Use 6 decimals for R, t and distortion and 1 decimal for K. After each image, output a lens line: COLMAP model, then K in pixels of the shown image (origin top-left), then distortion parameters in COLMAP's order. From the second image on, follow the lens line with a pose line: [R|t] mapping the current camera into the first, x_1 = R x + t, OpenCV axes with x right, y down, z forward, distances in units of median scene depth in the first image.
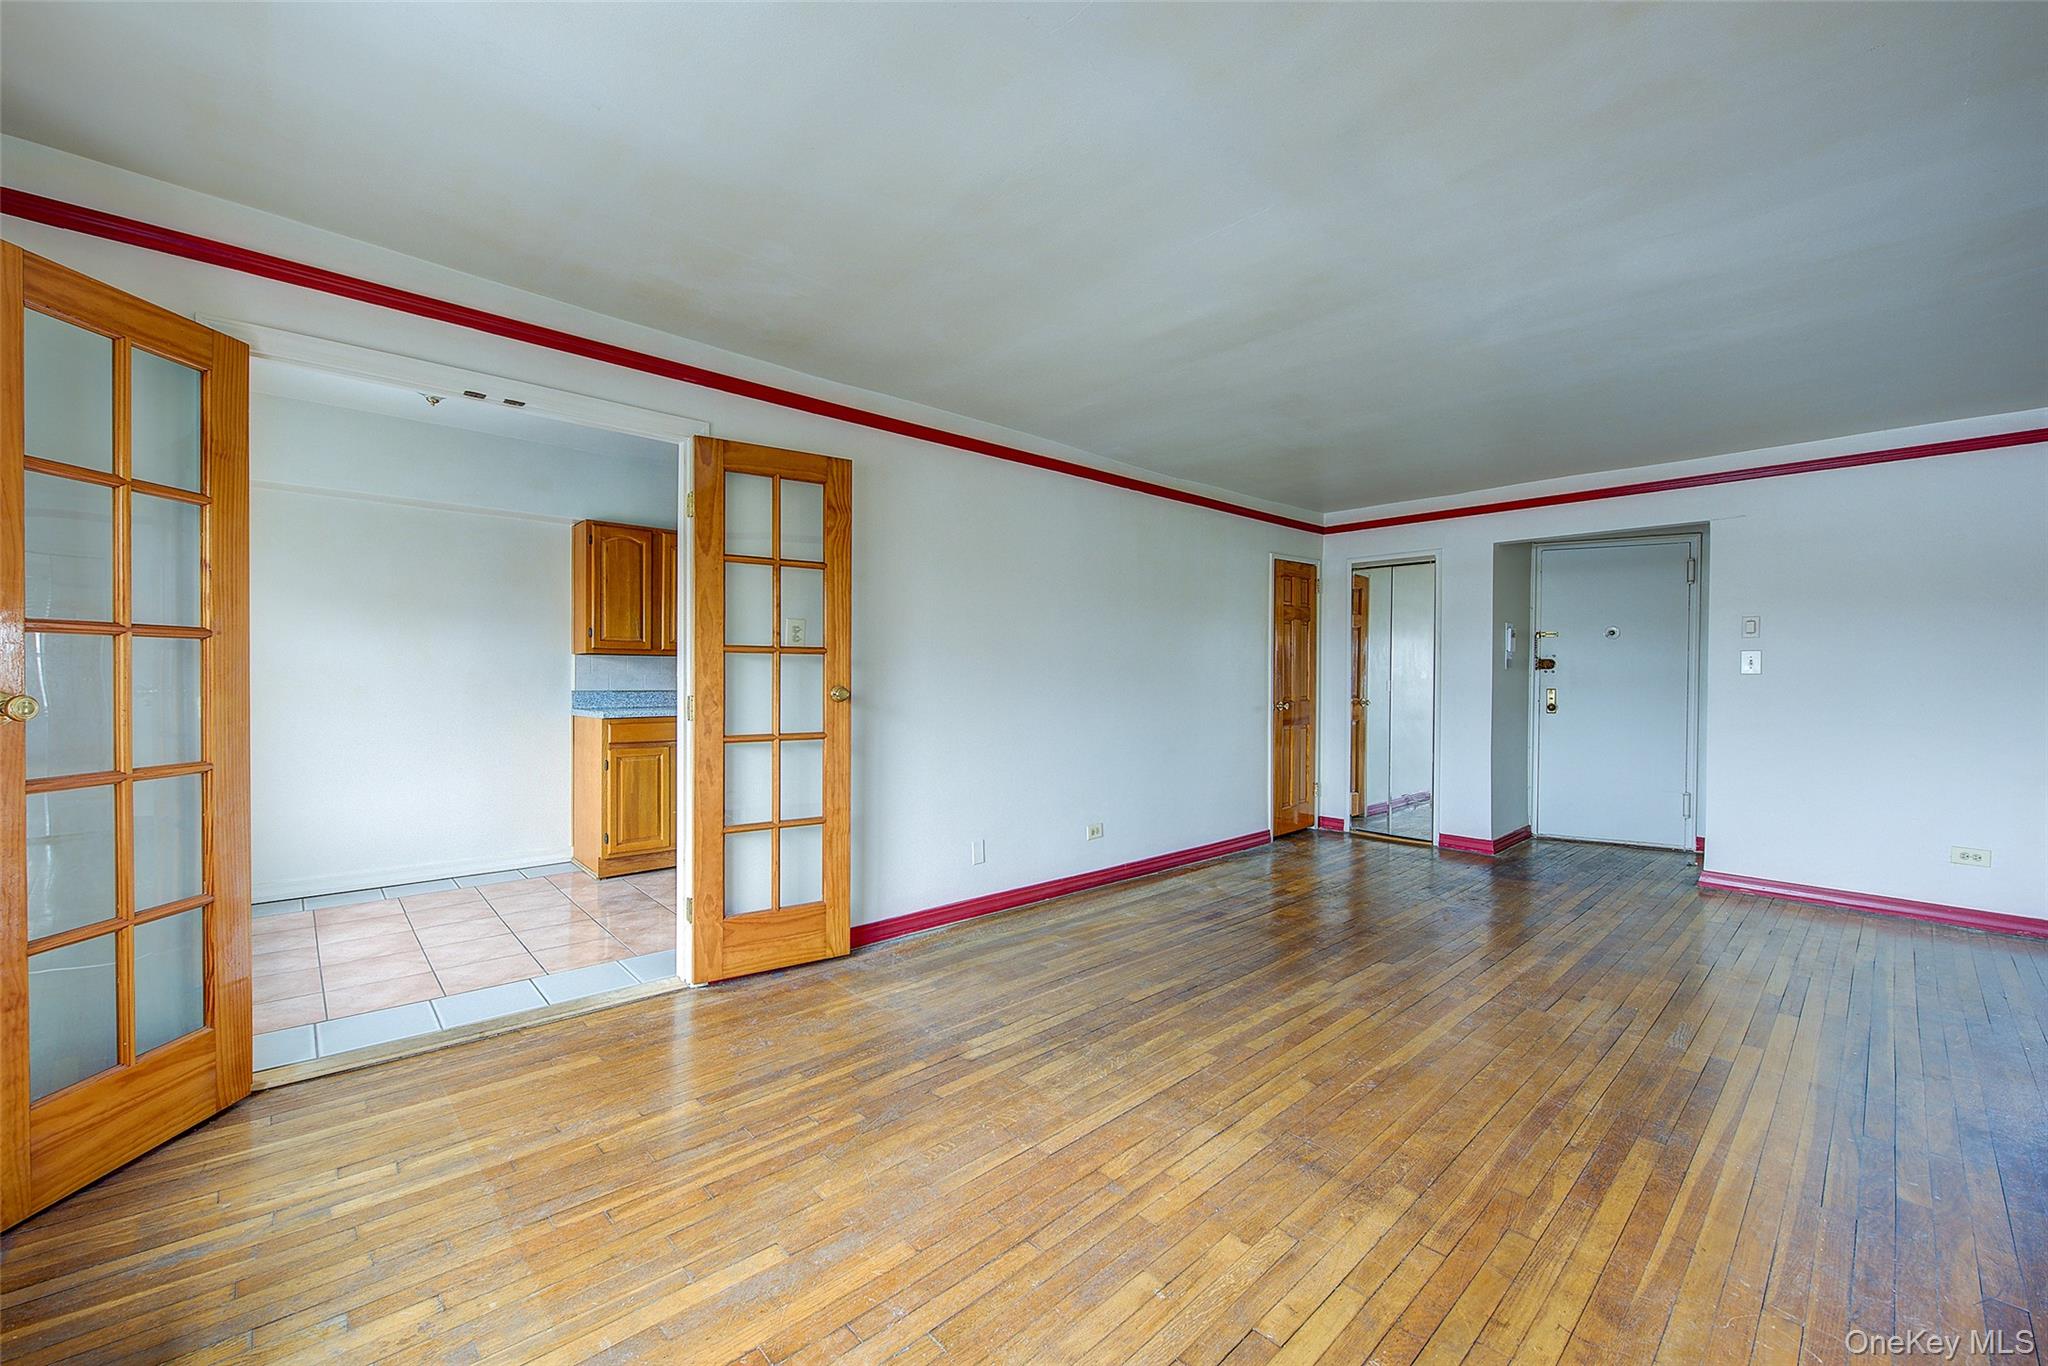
lens RADIAL K [[807.7, 0, 1028.9], [0, 807.7, 680.3], [0, 0, 1]] dist [-0.001074, -0.000331]
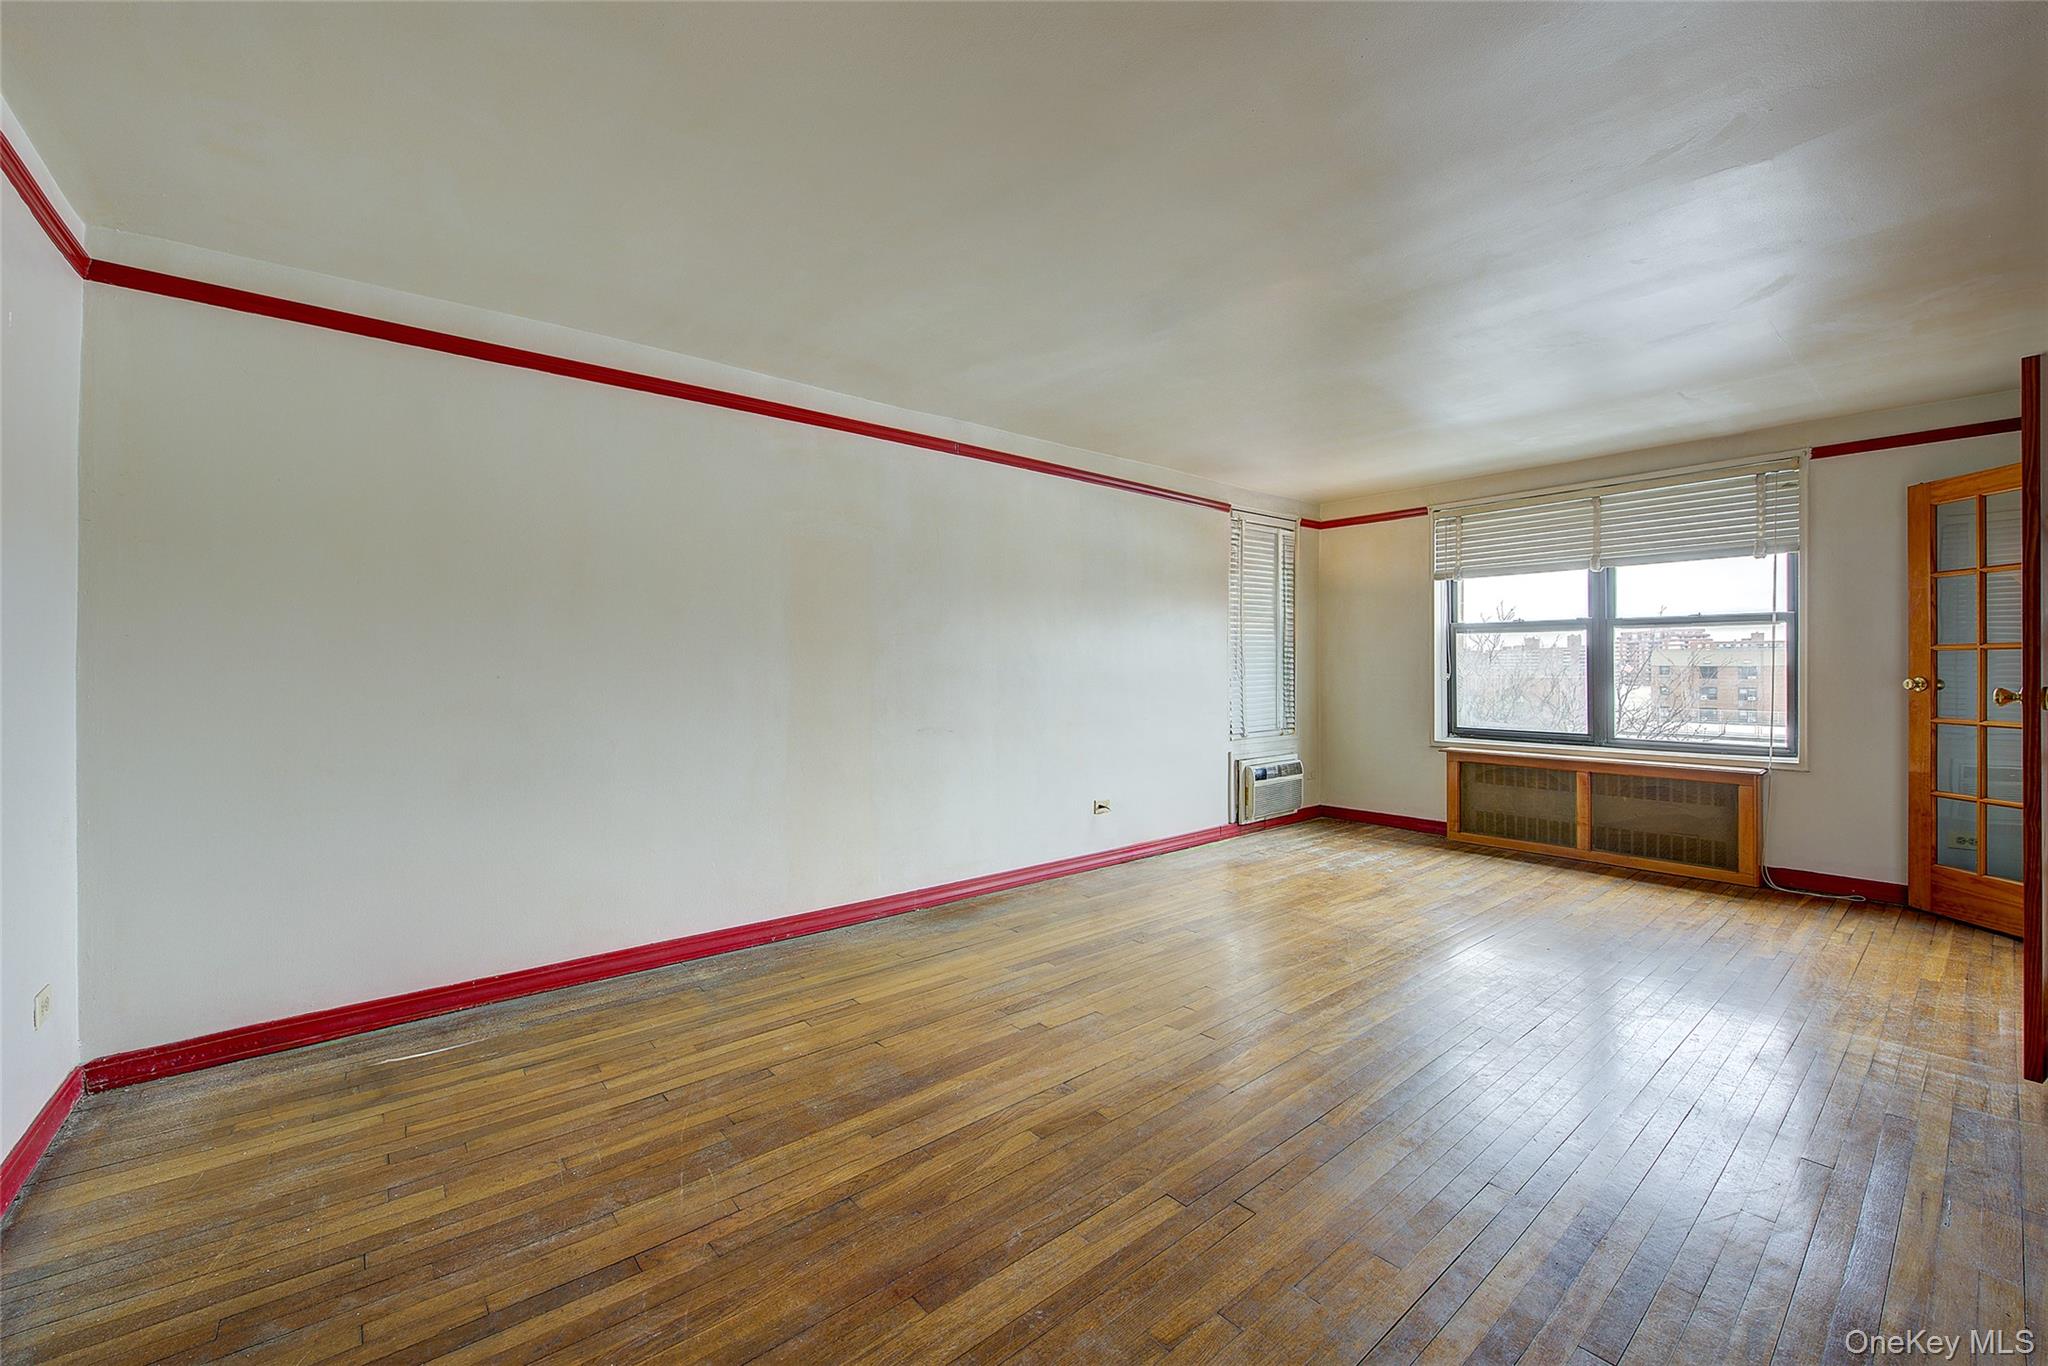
lens RADIAL K [[820.1, 0, 1029.5], [0, 820.1, 667.4], [0, 0, 1]] dist [-0.000511, -0.000180]
pose [[-0.998717, -0.005464, 0.050337, 0.513168], [-0.004954, 0.999935, 0.010240, -0.010602], [-0.050390, 0.009977, -0.998680, 1.522288]]
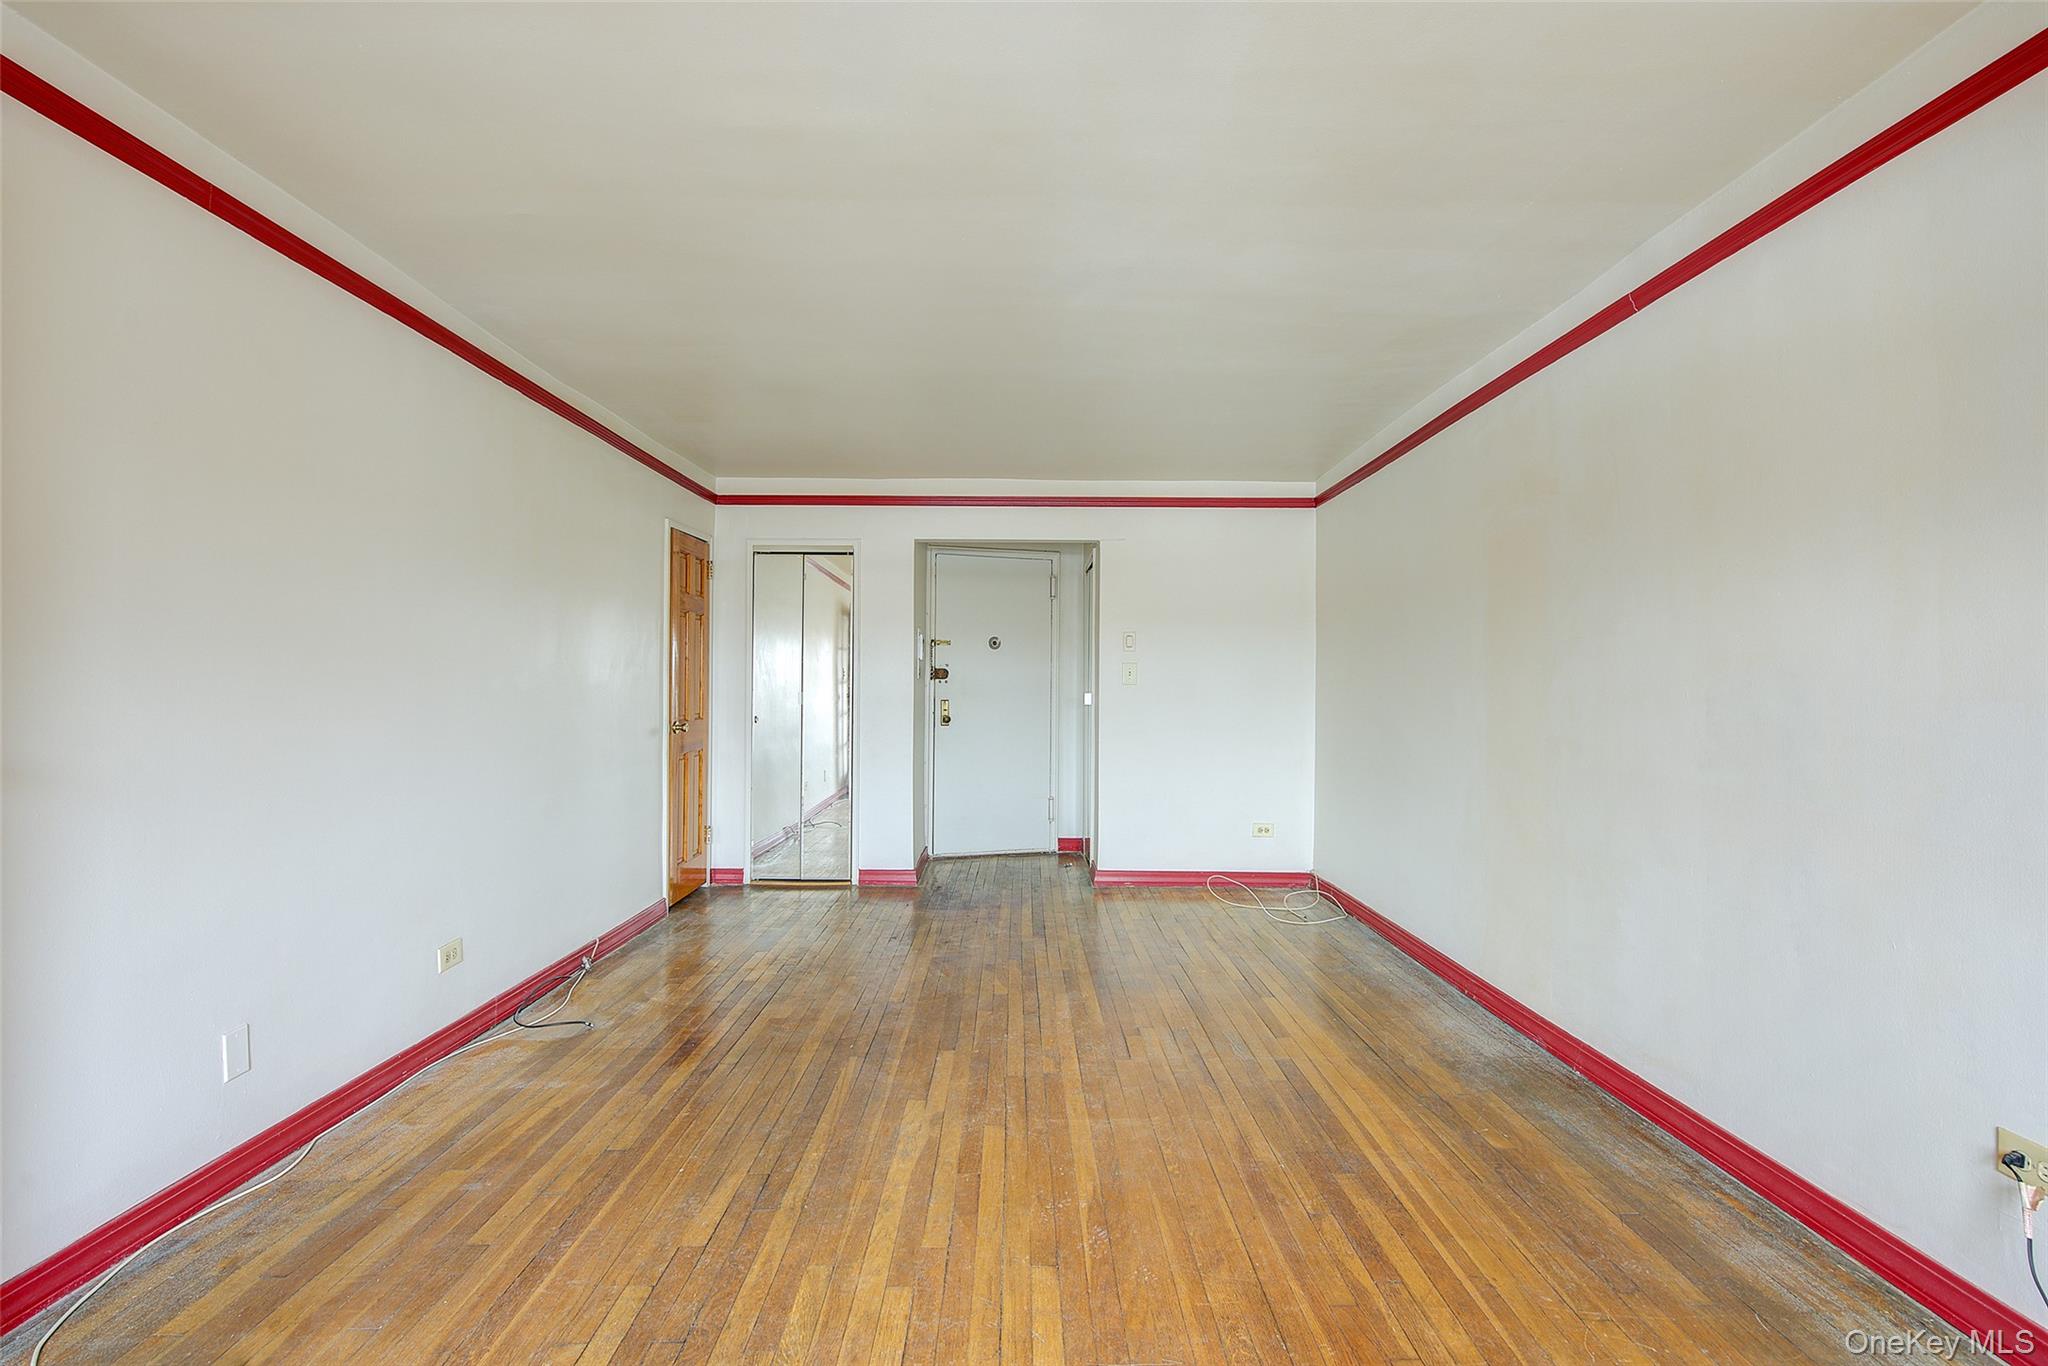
lens RADIAL K [[944.7, 0, 1024.0], [0, 944.7, 683.0], [0, 0, 1]] dist [0.000361, -0.001508]
pose [[0.675931, 0.001231, 0.736964, -0.169191], [0.005046, 0.999967, -0.006298, -0.002678], [-0.736947, 0.007976, 0.675903, 0.284198]]
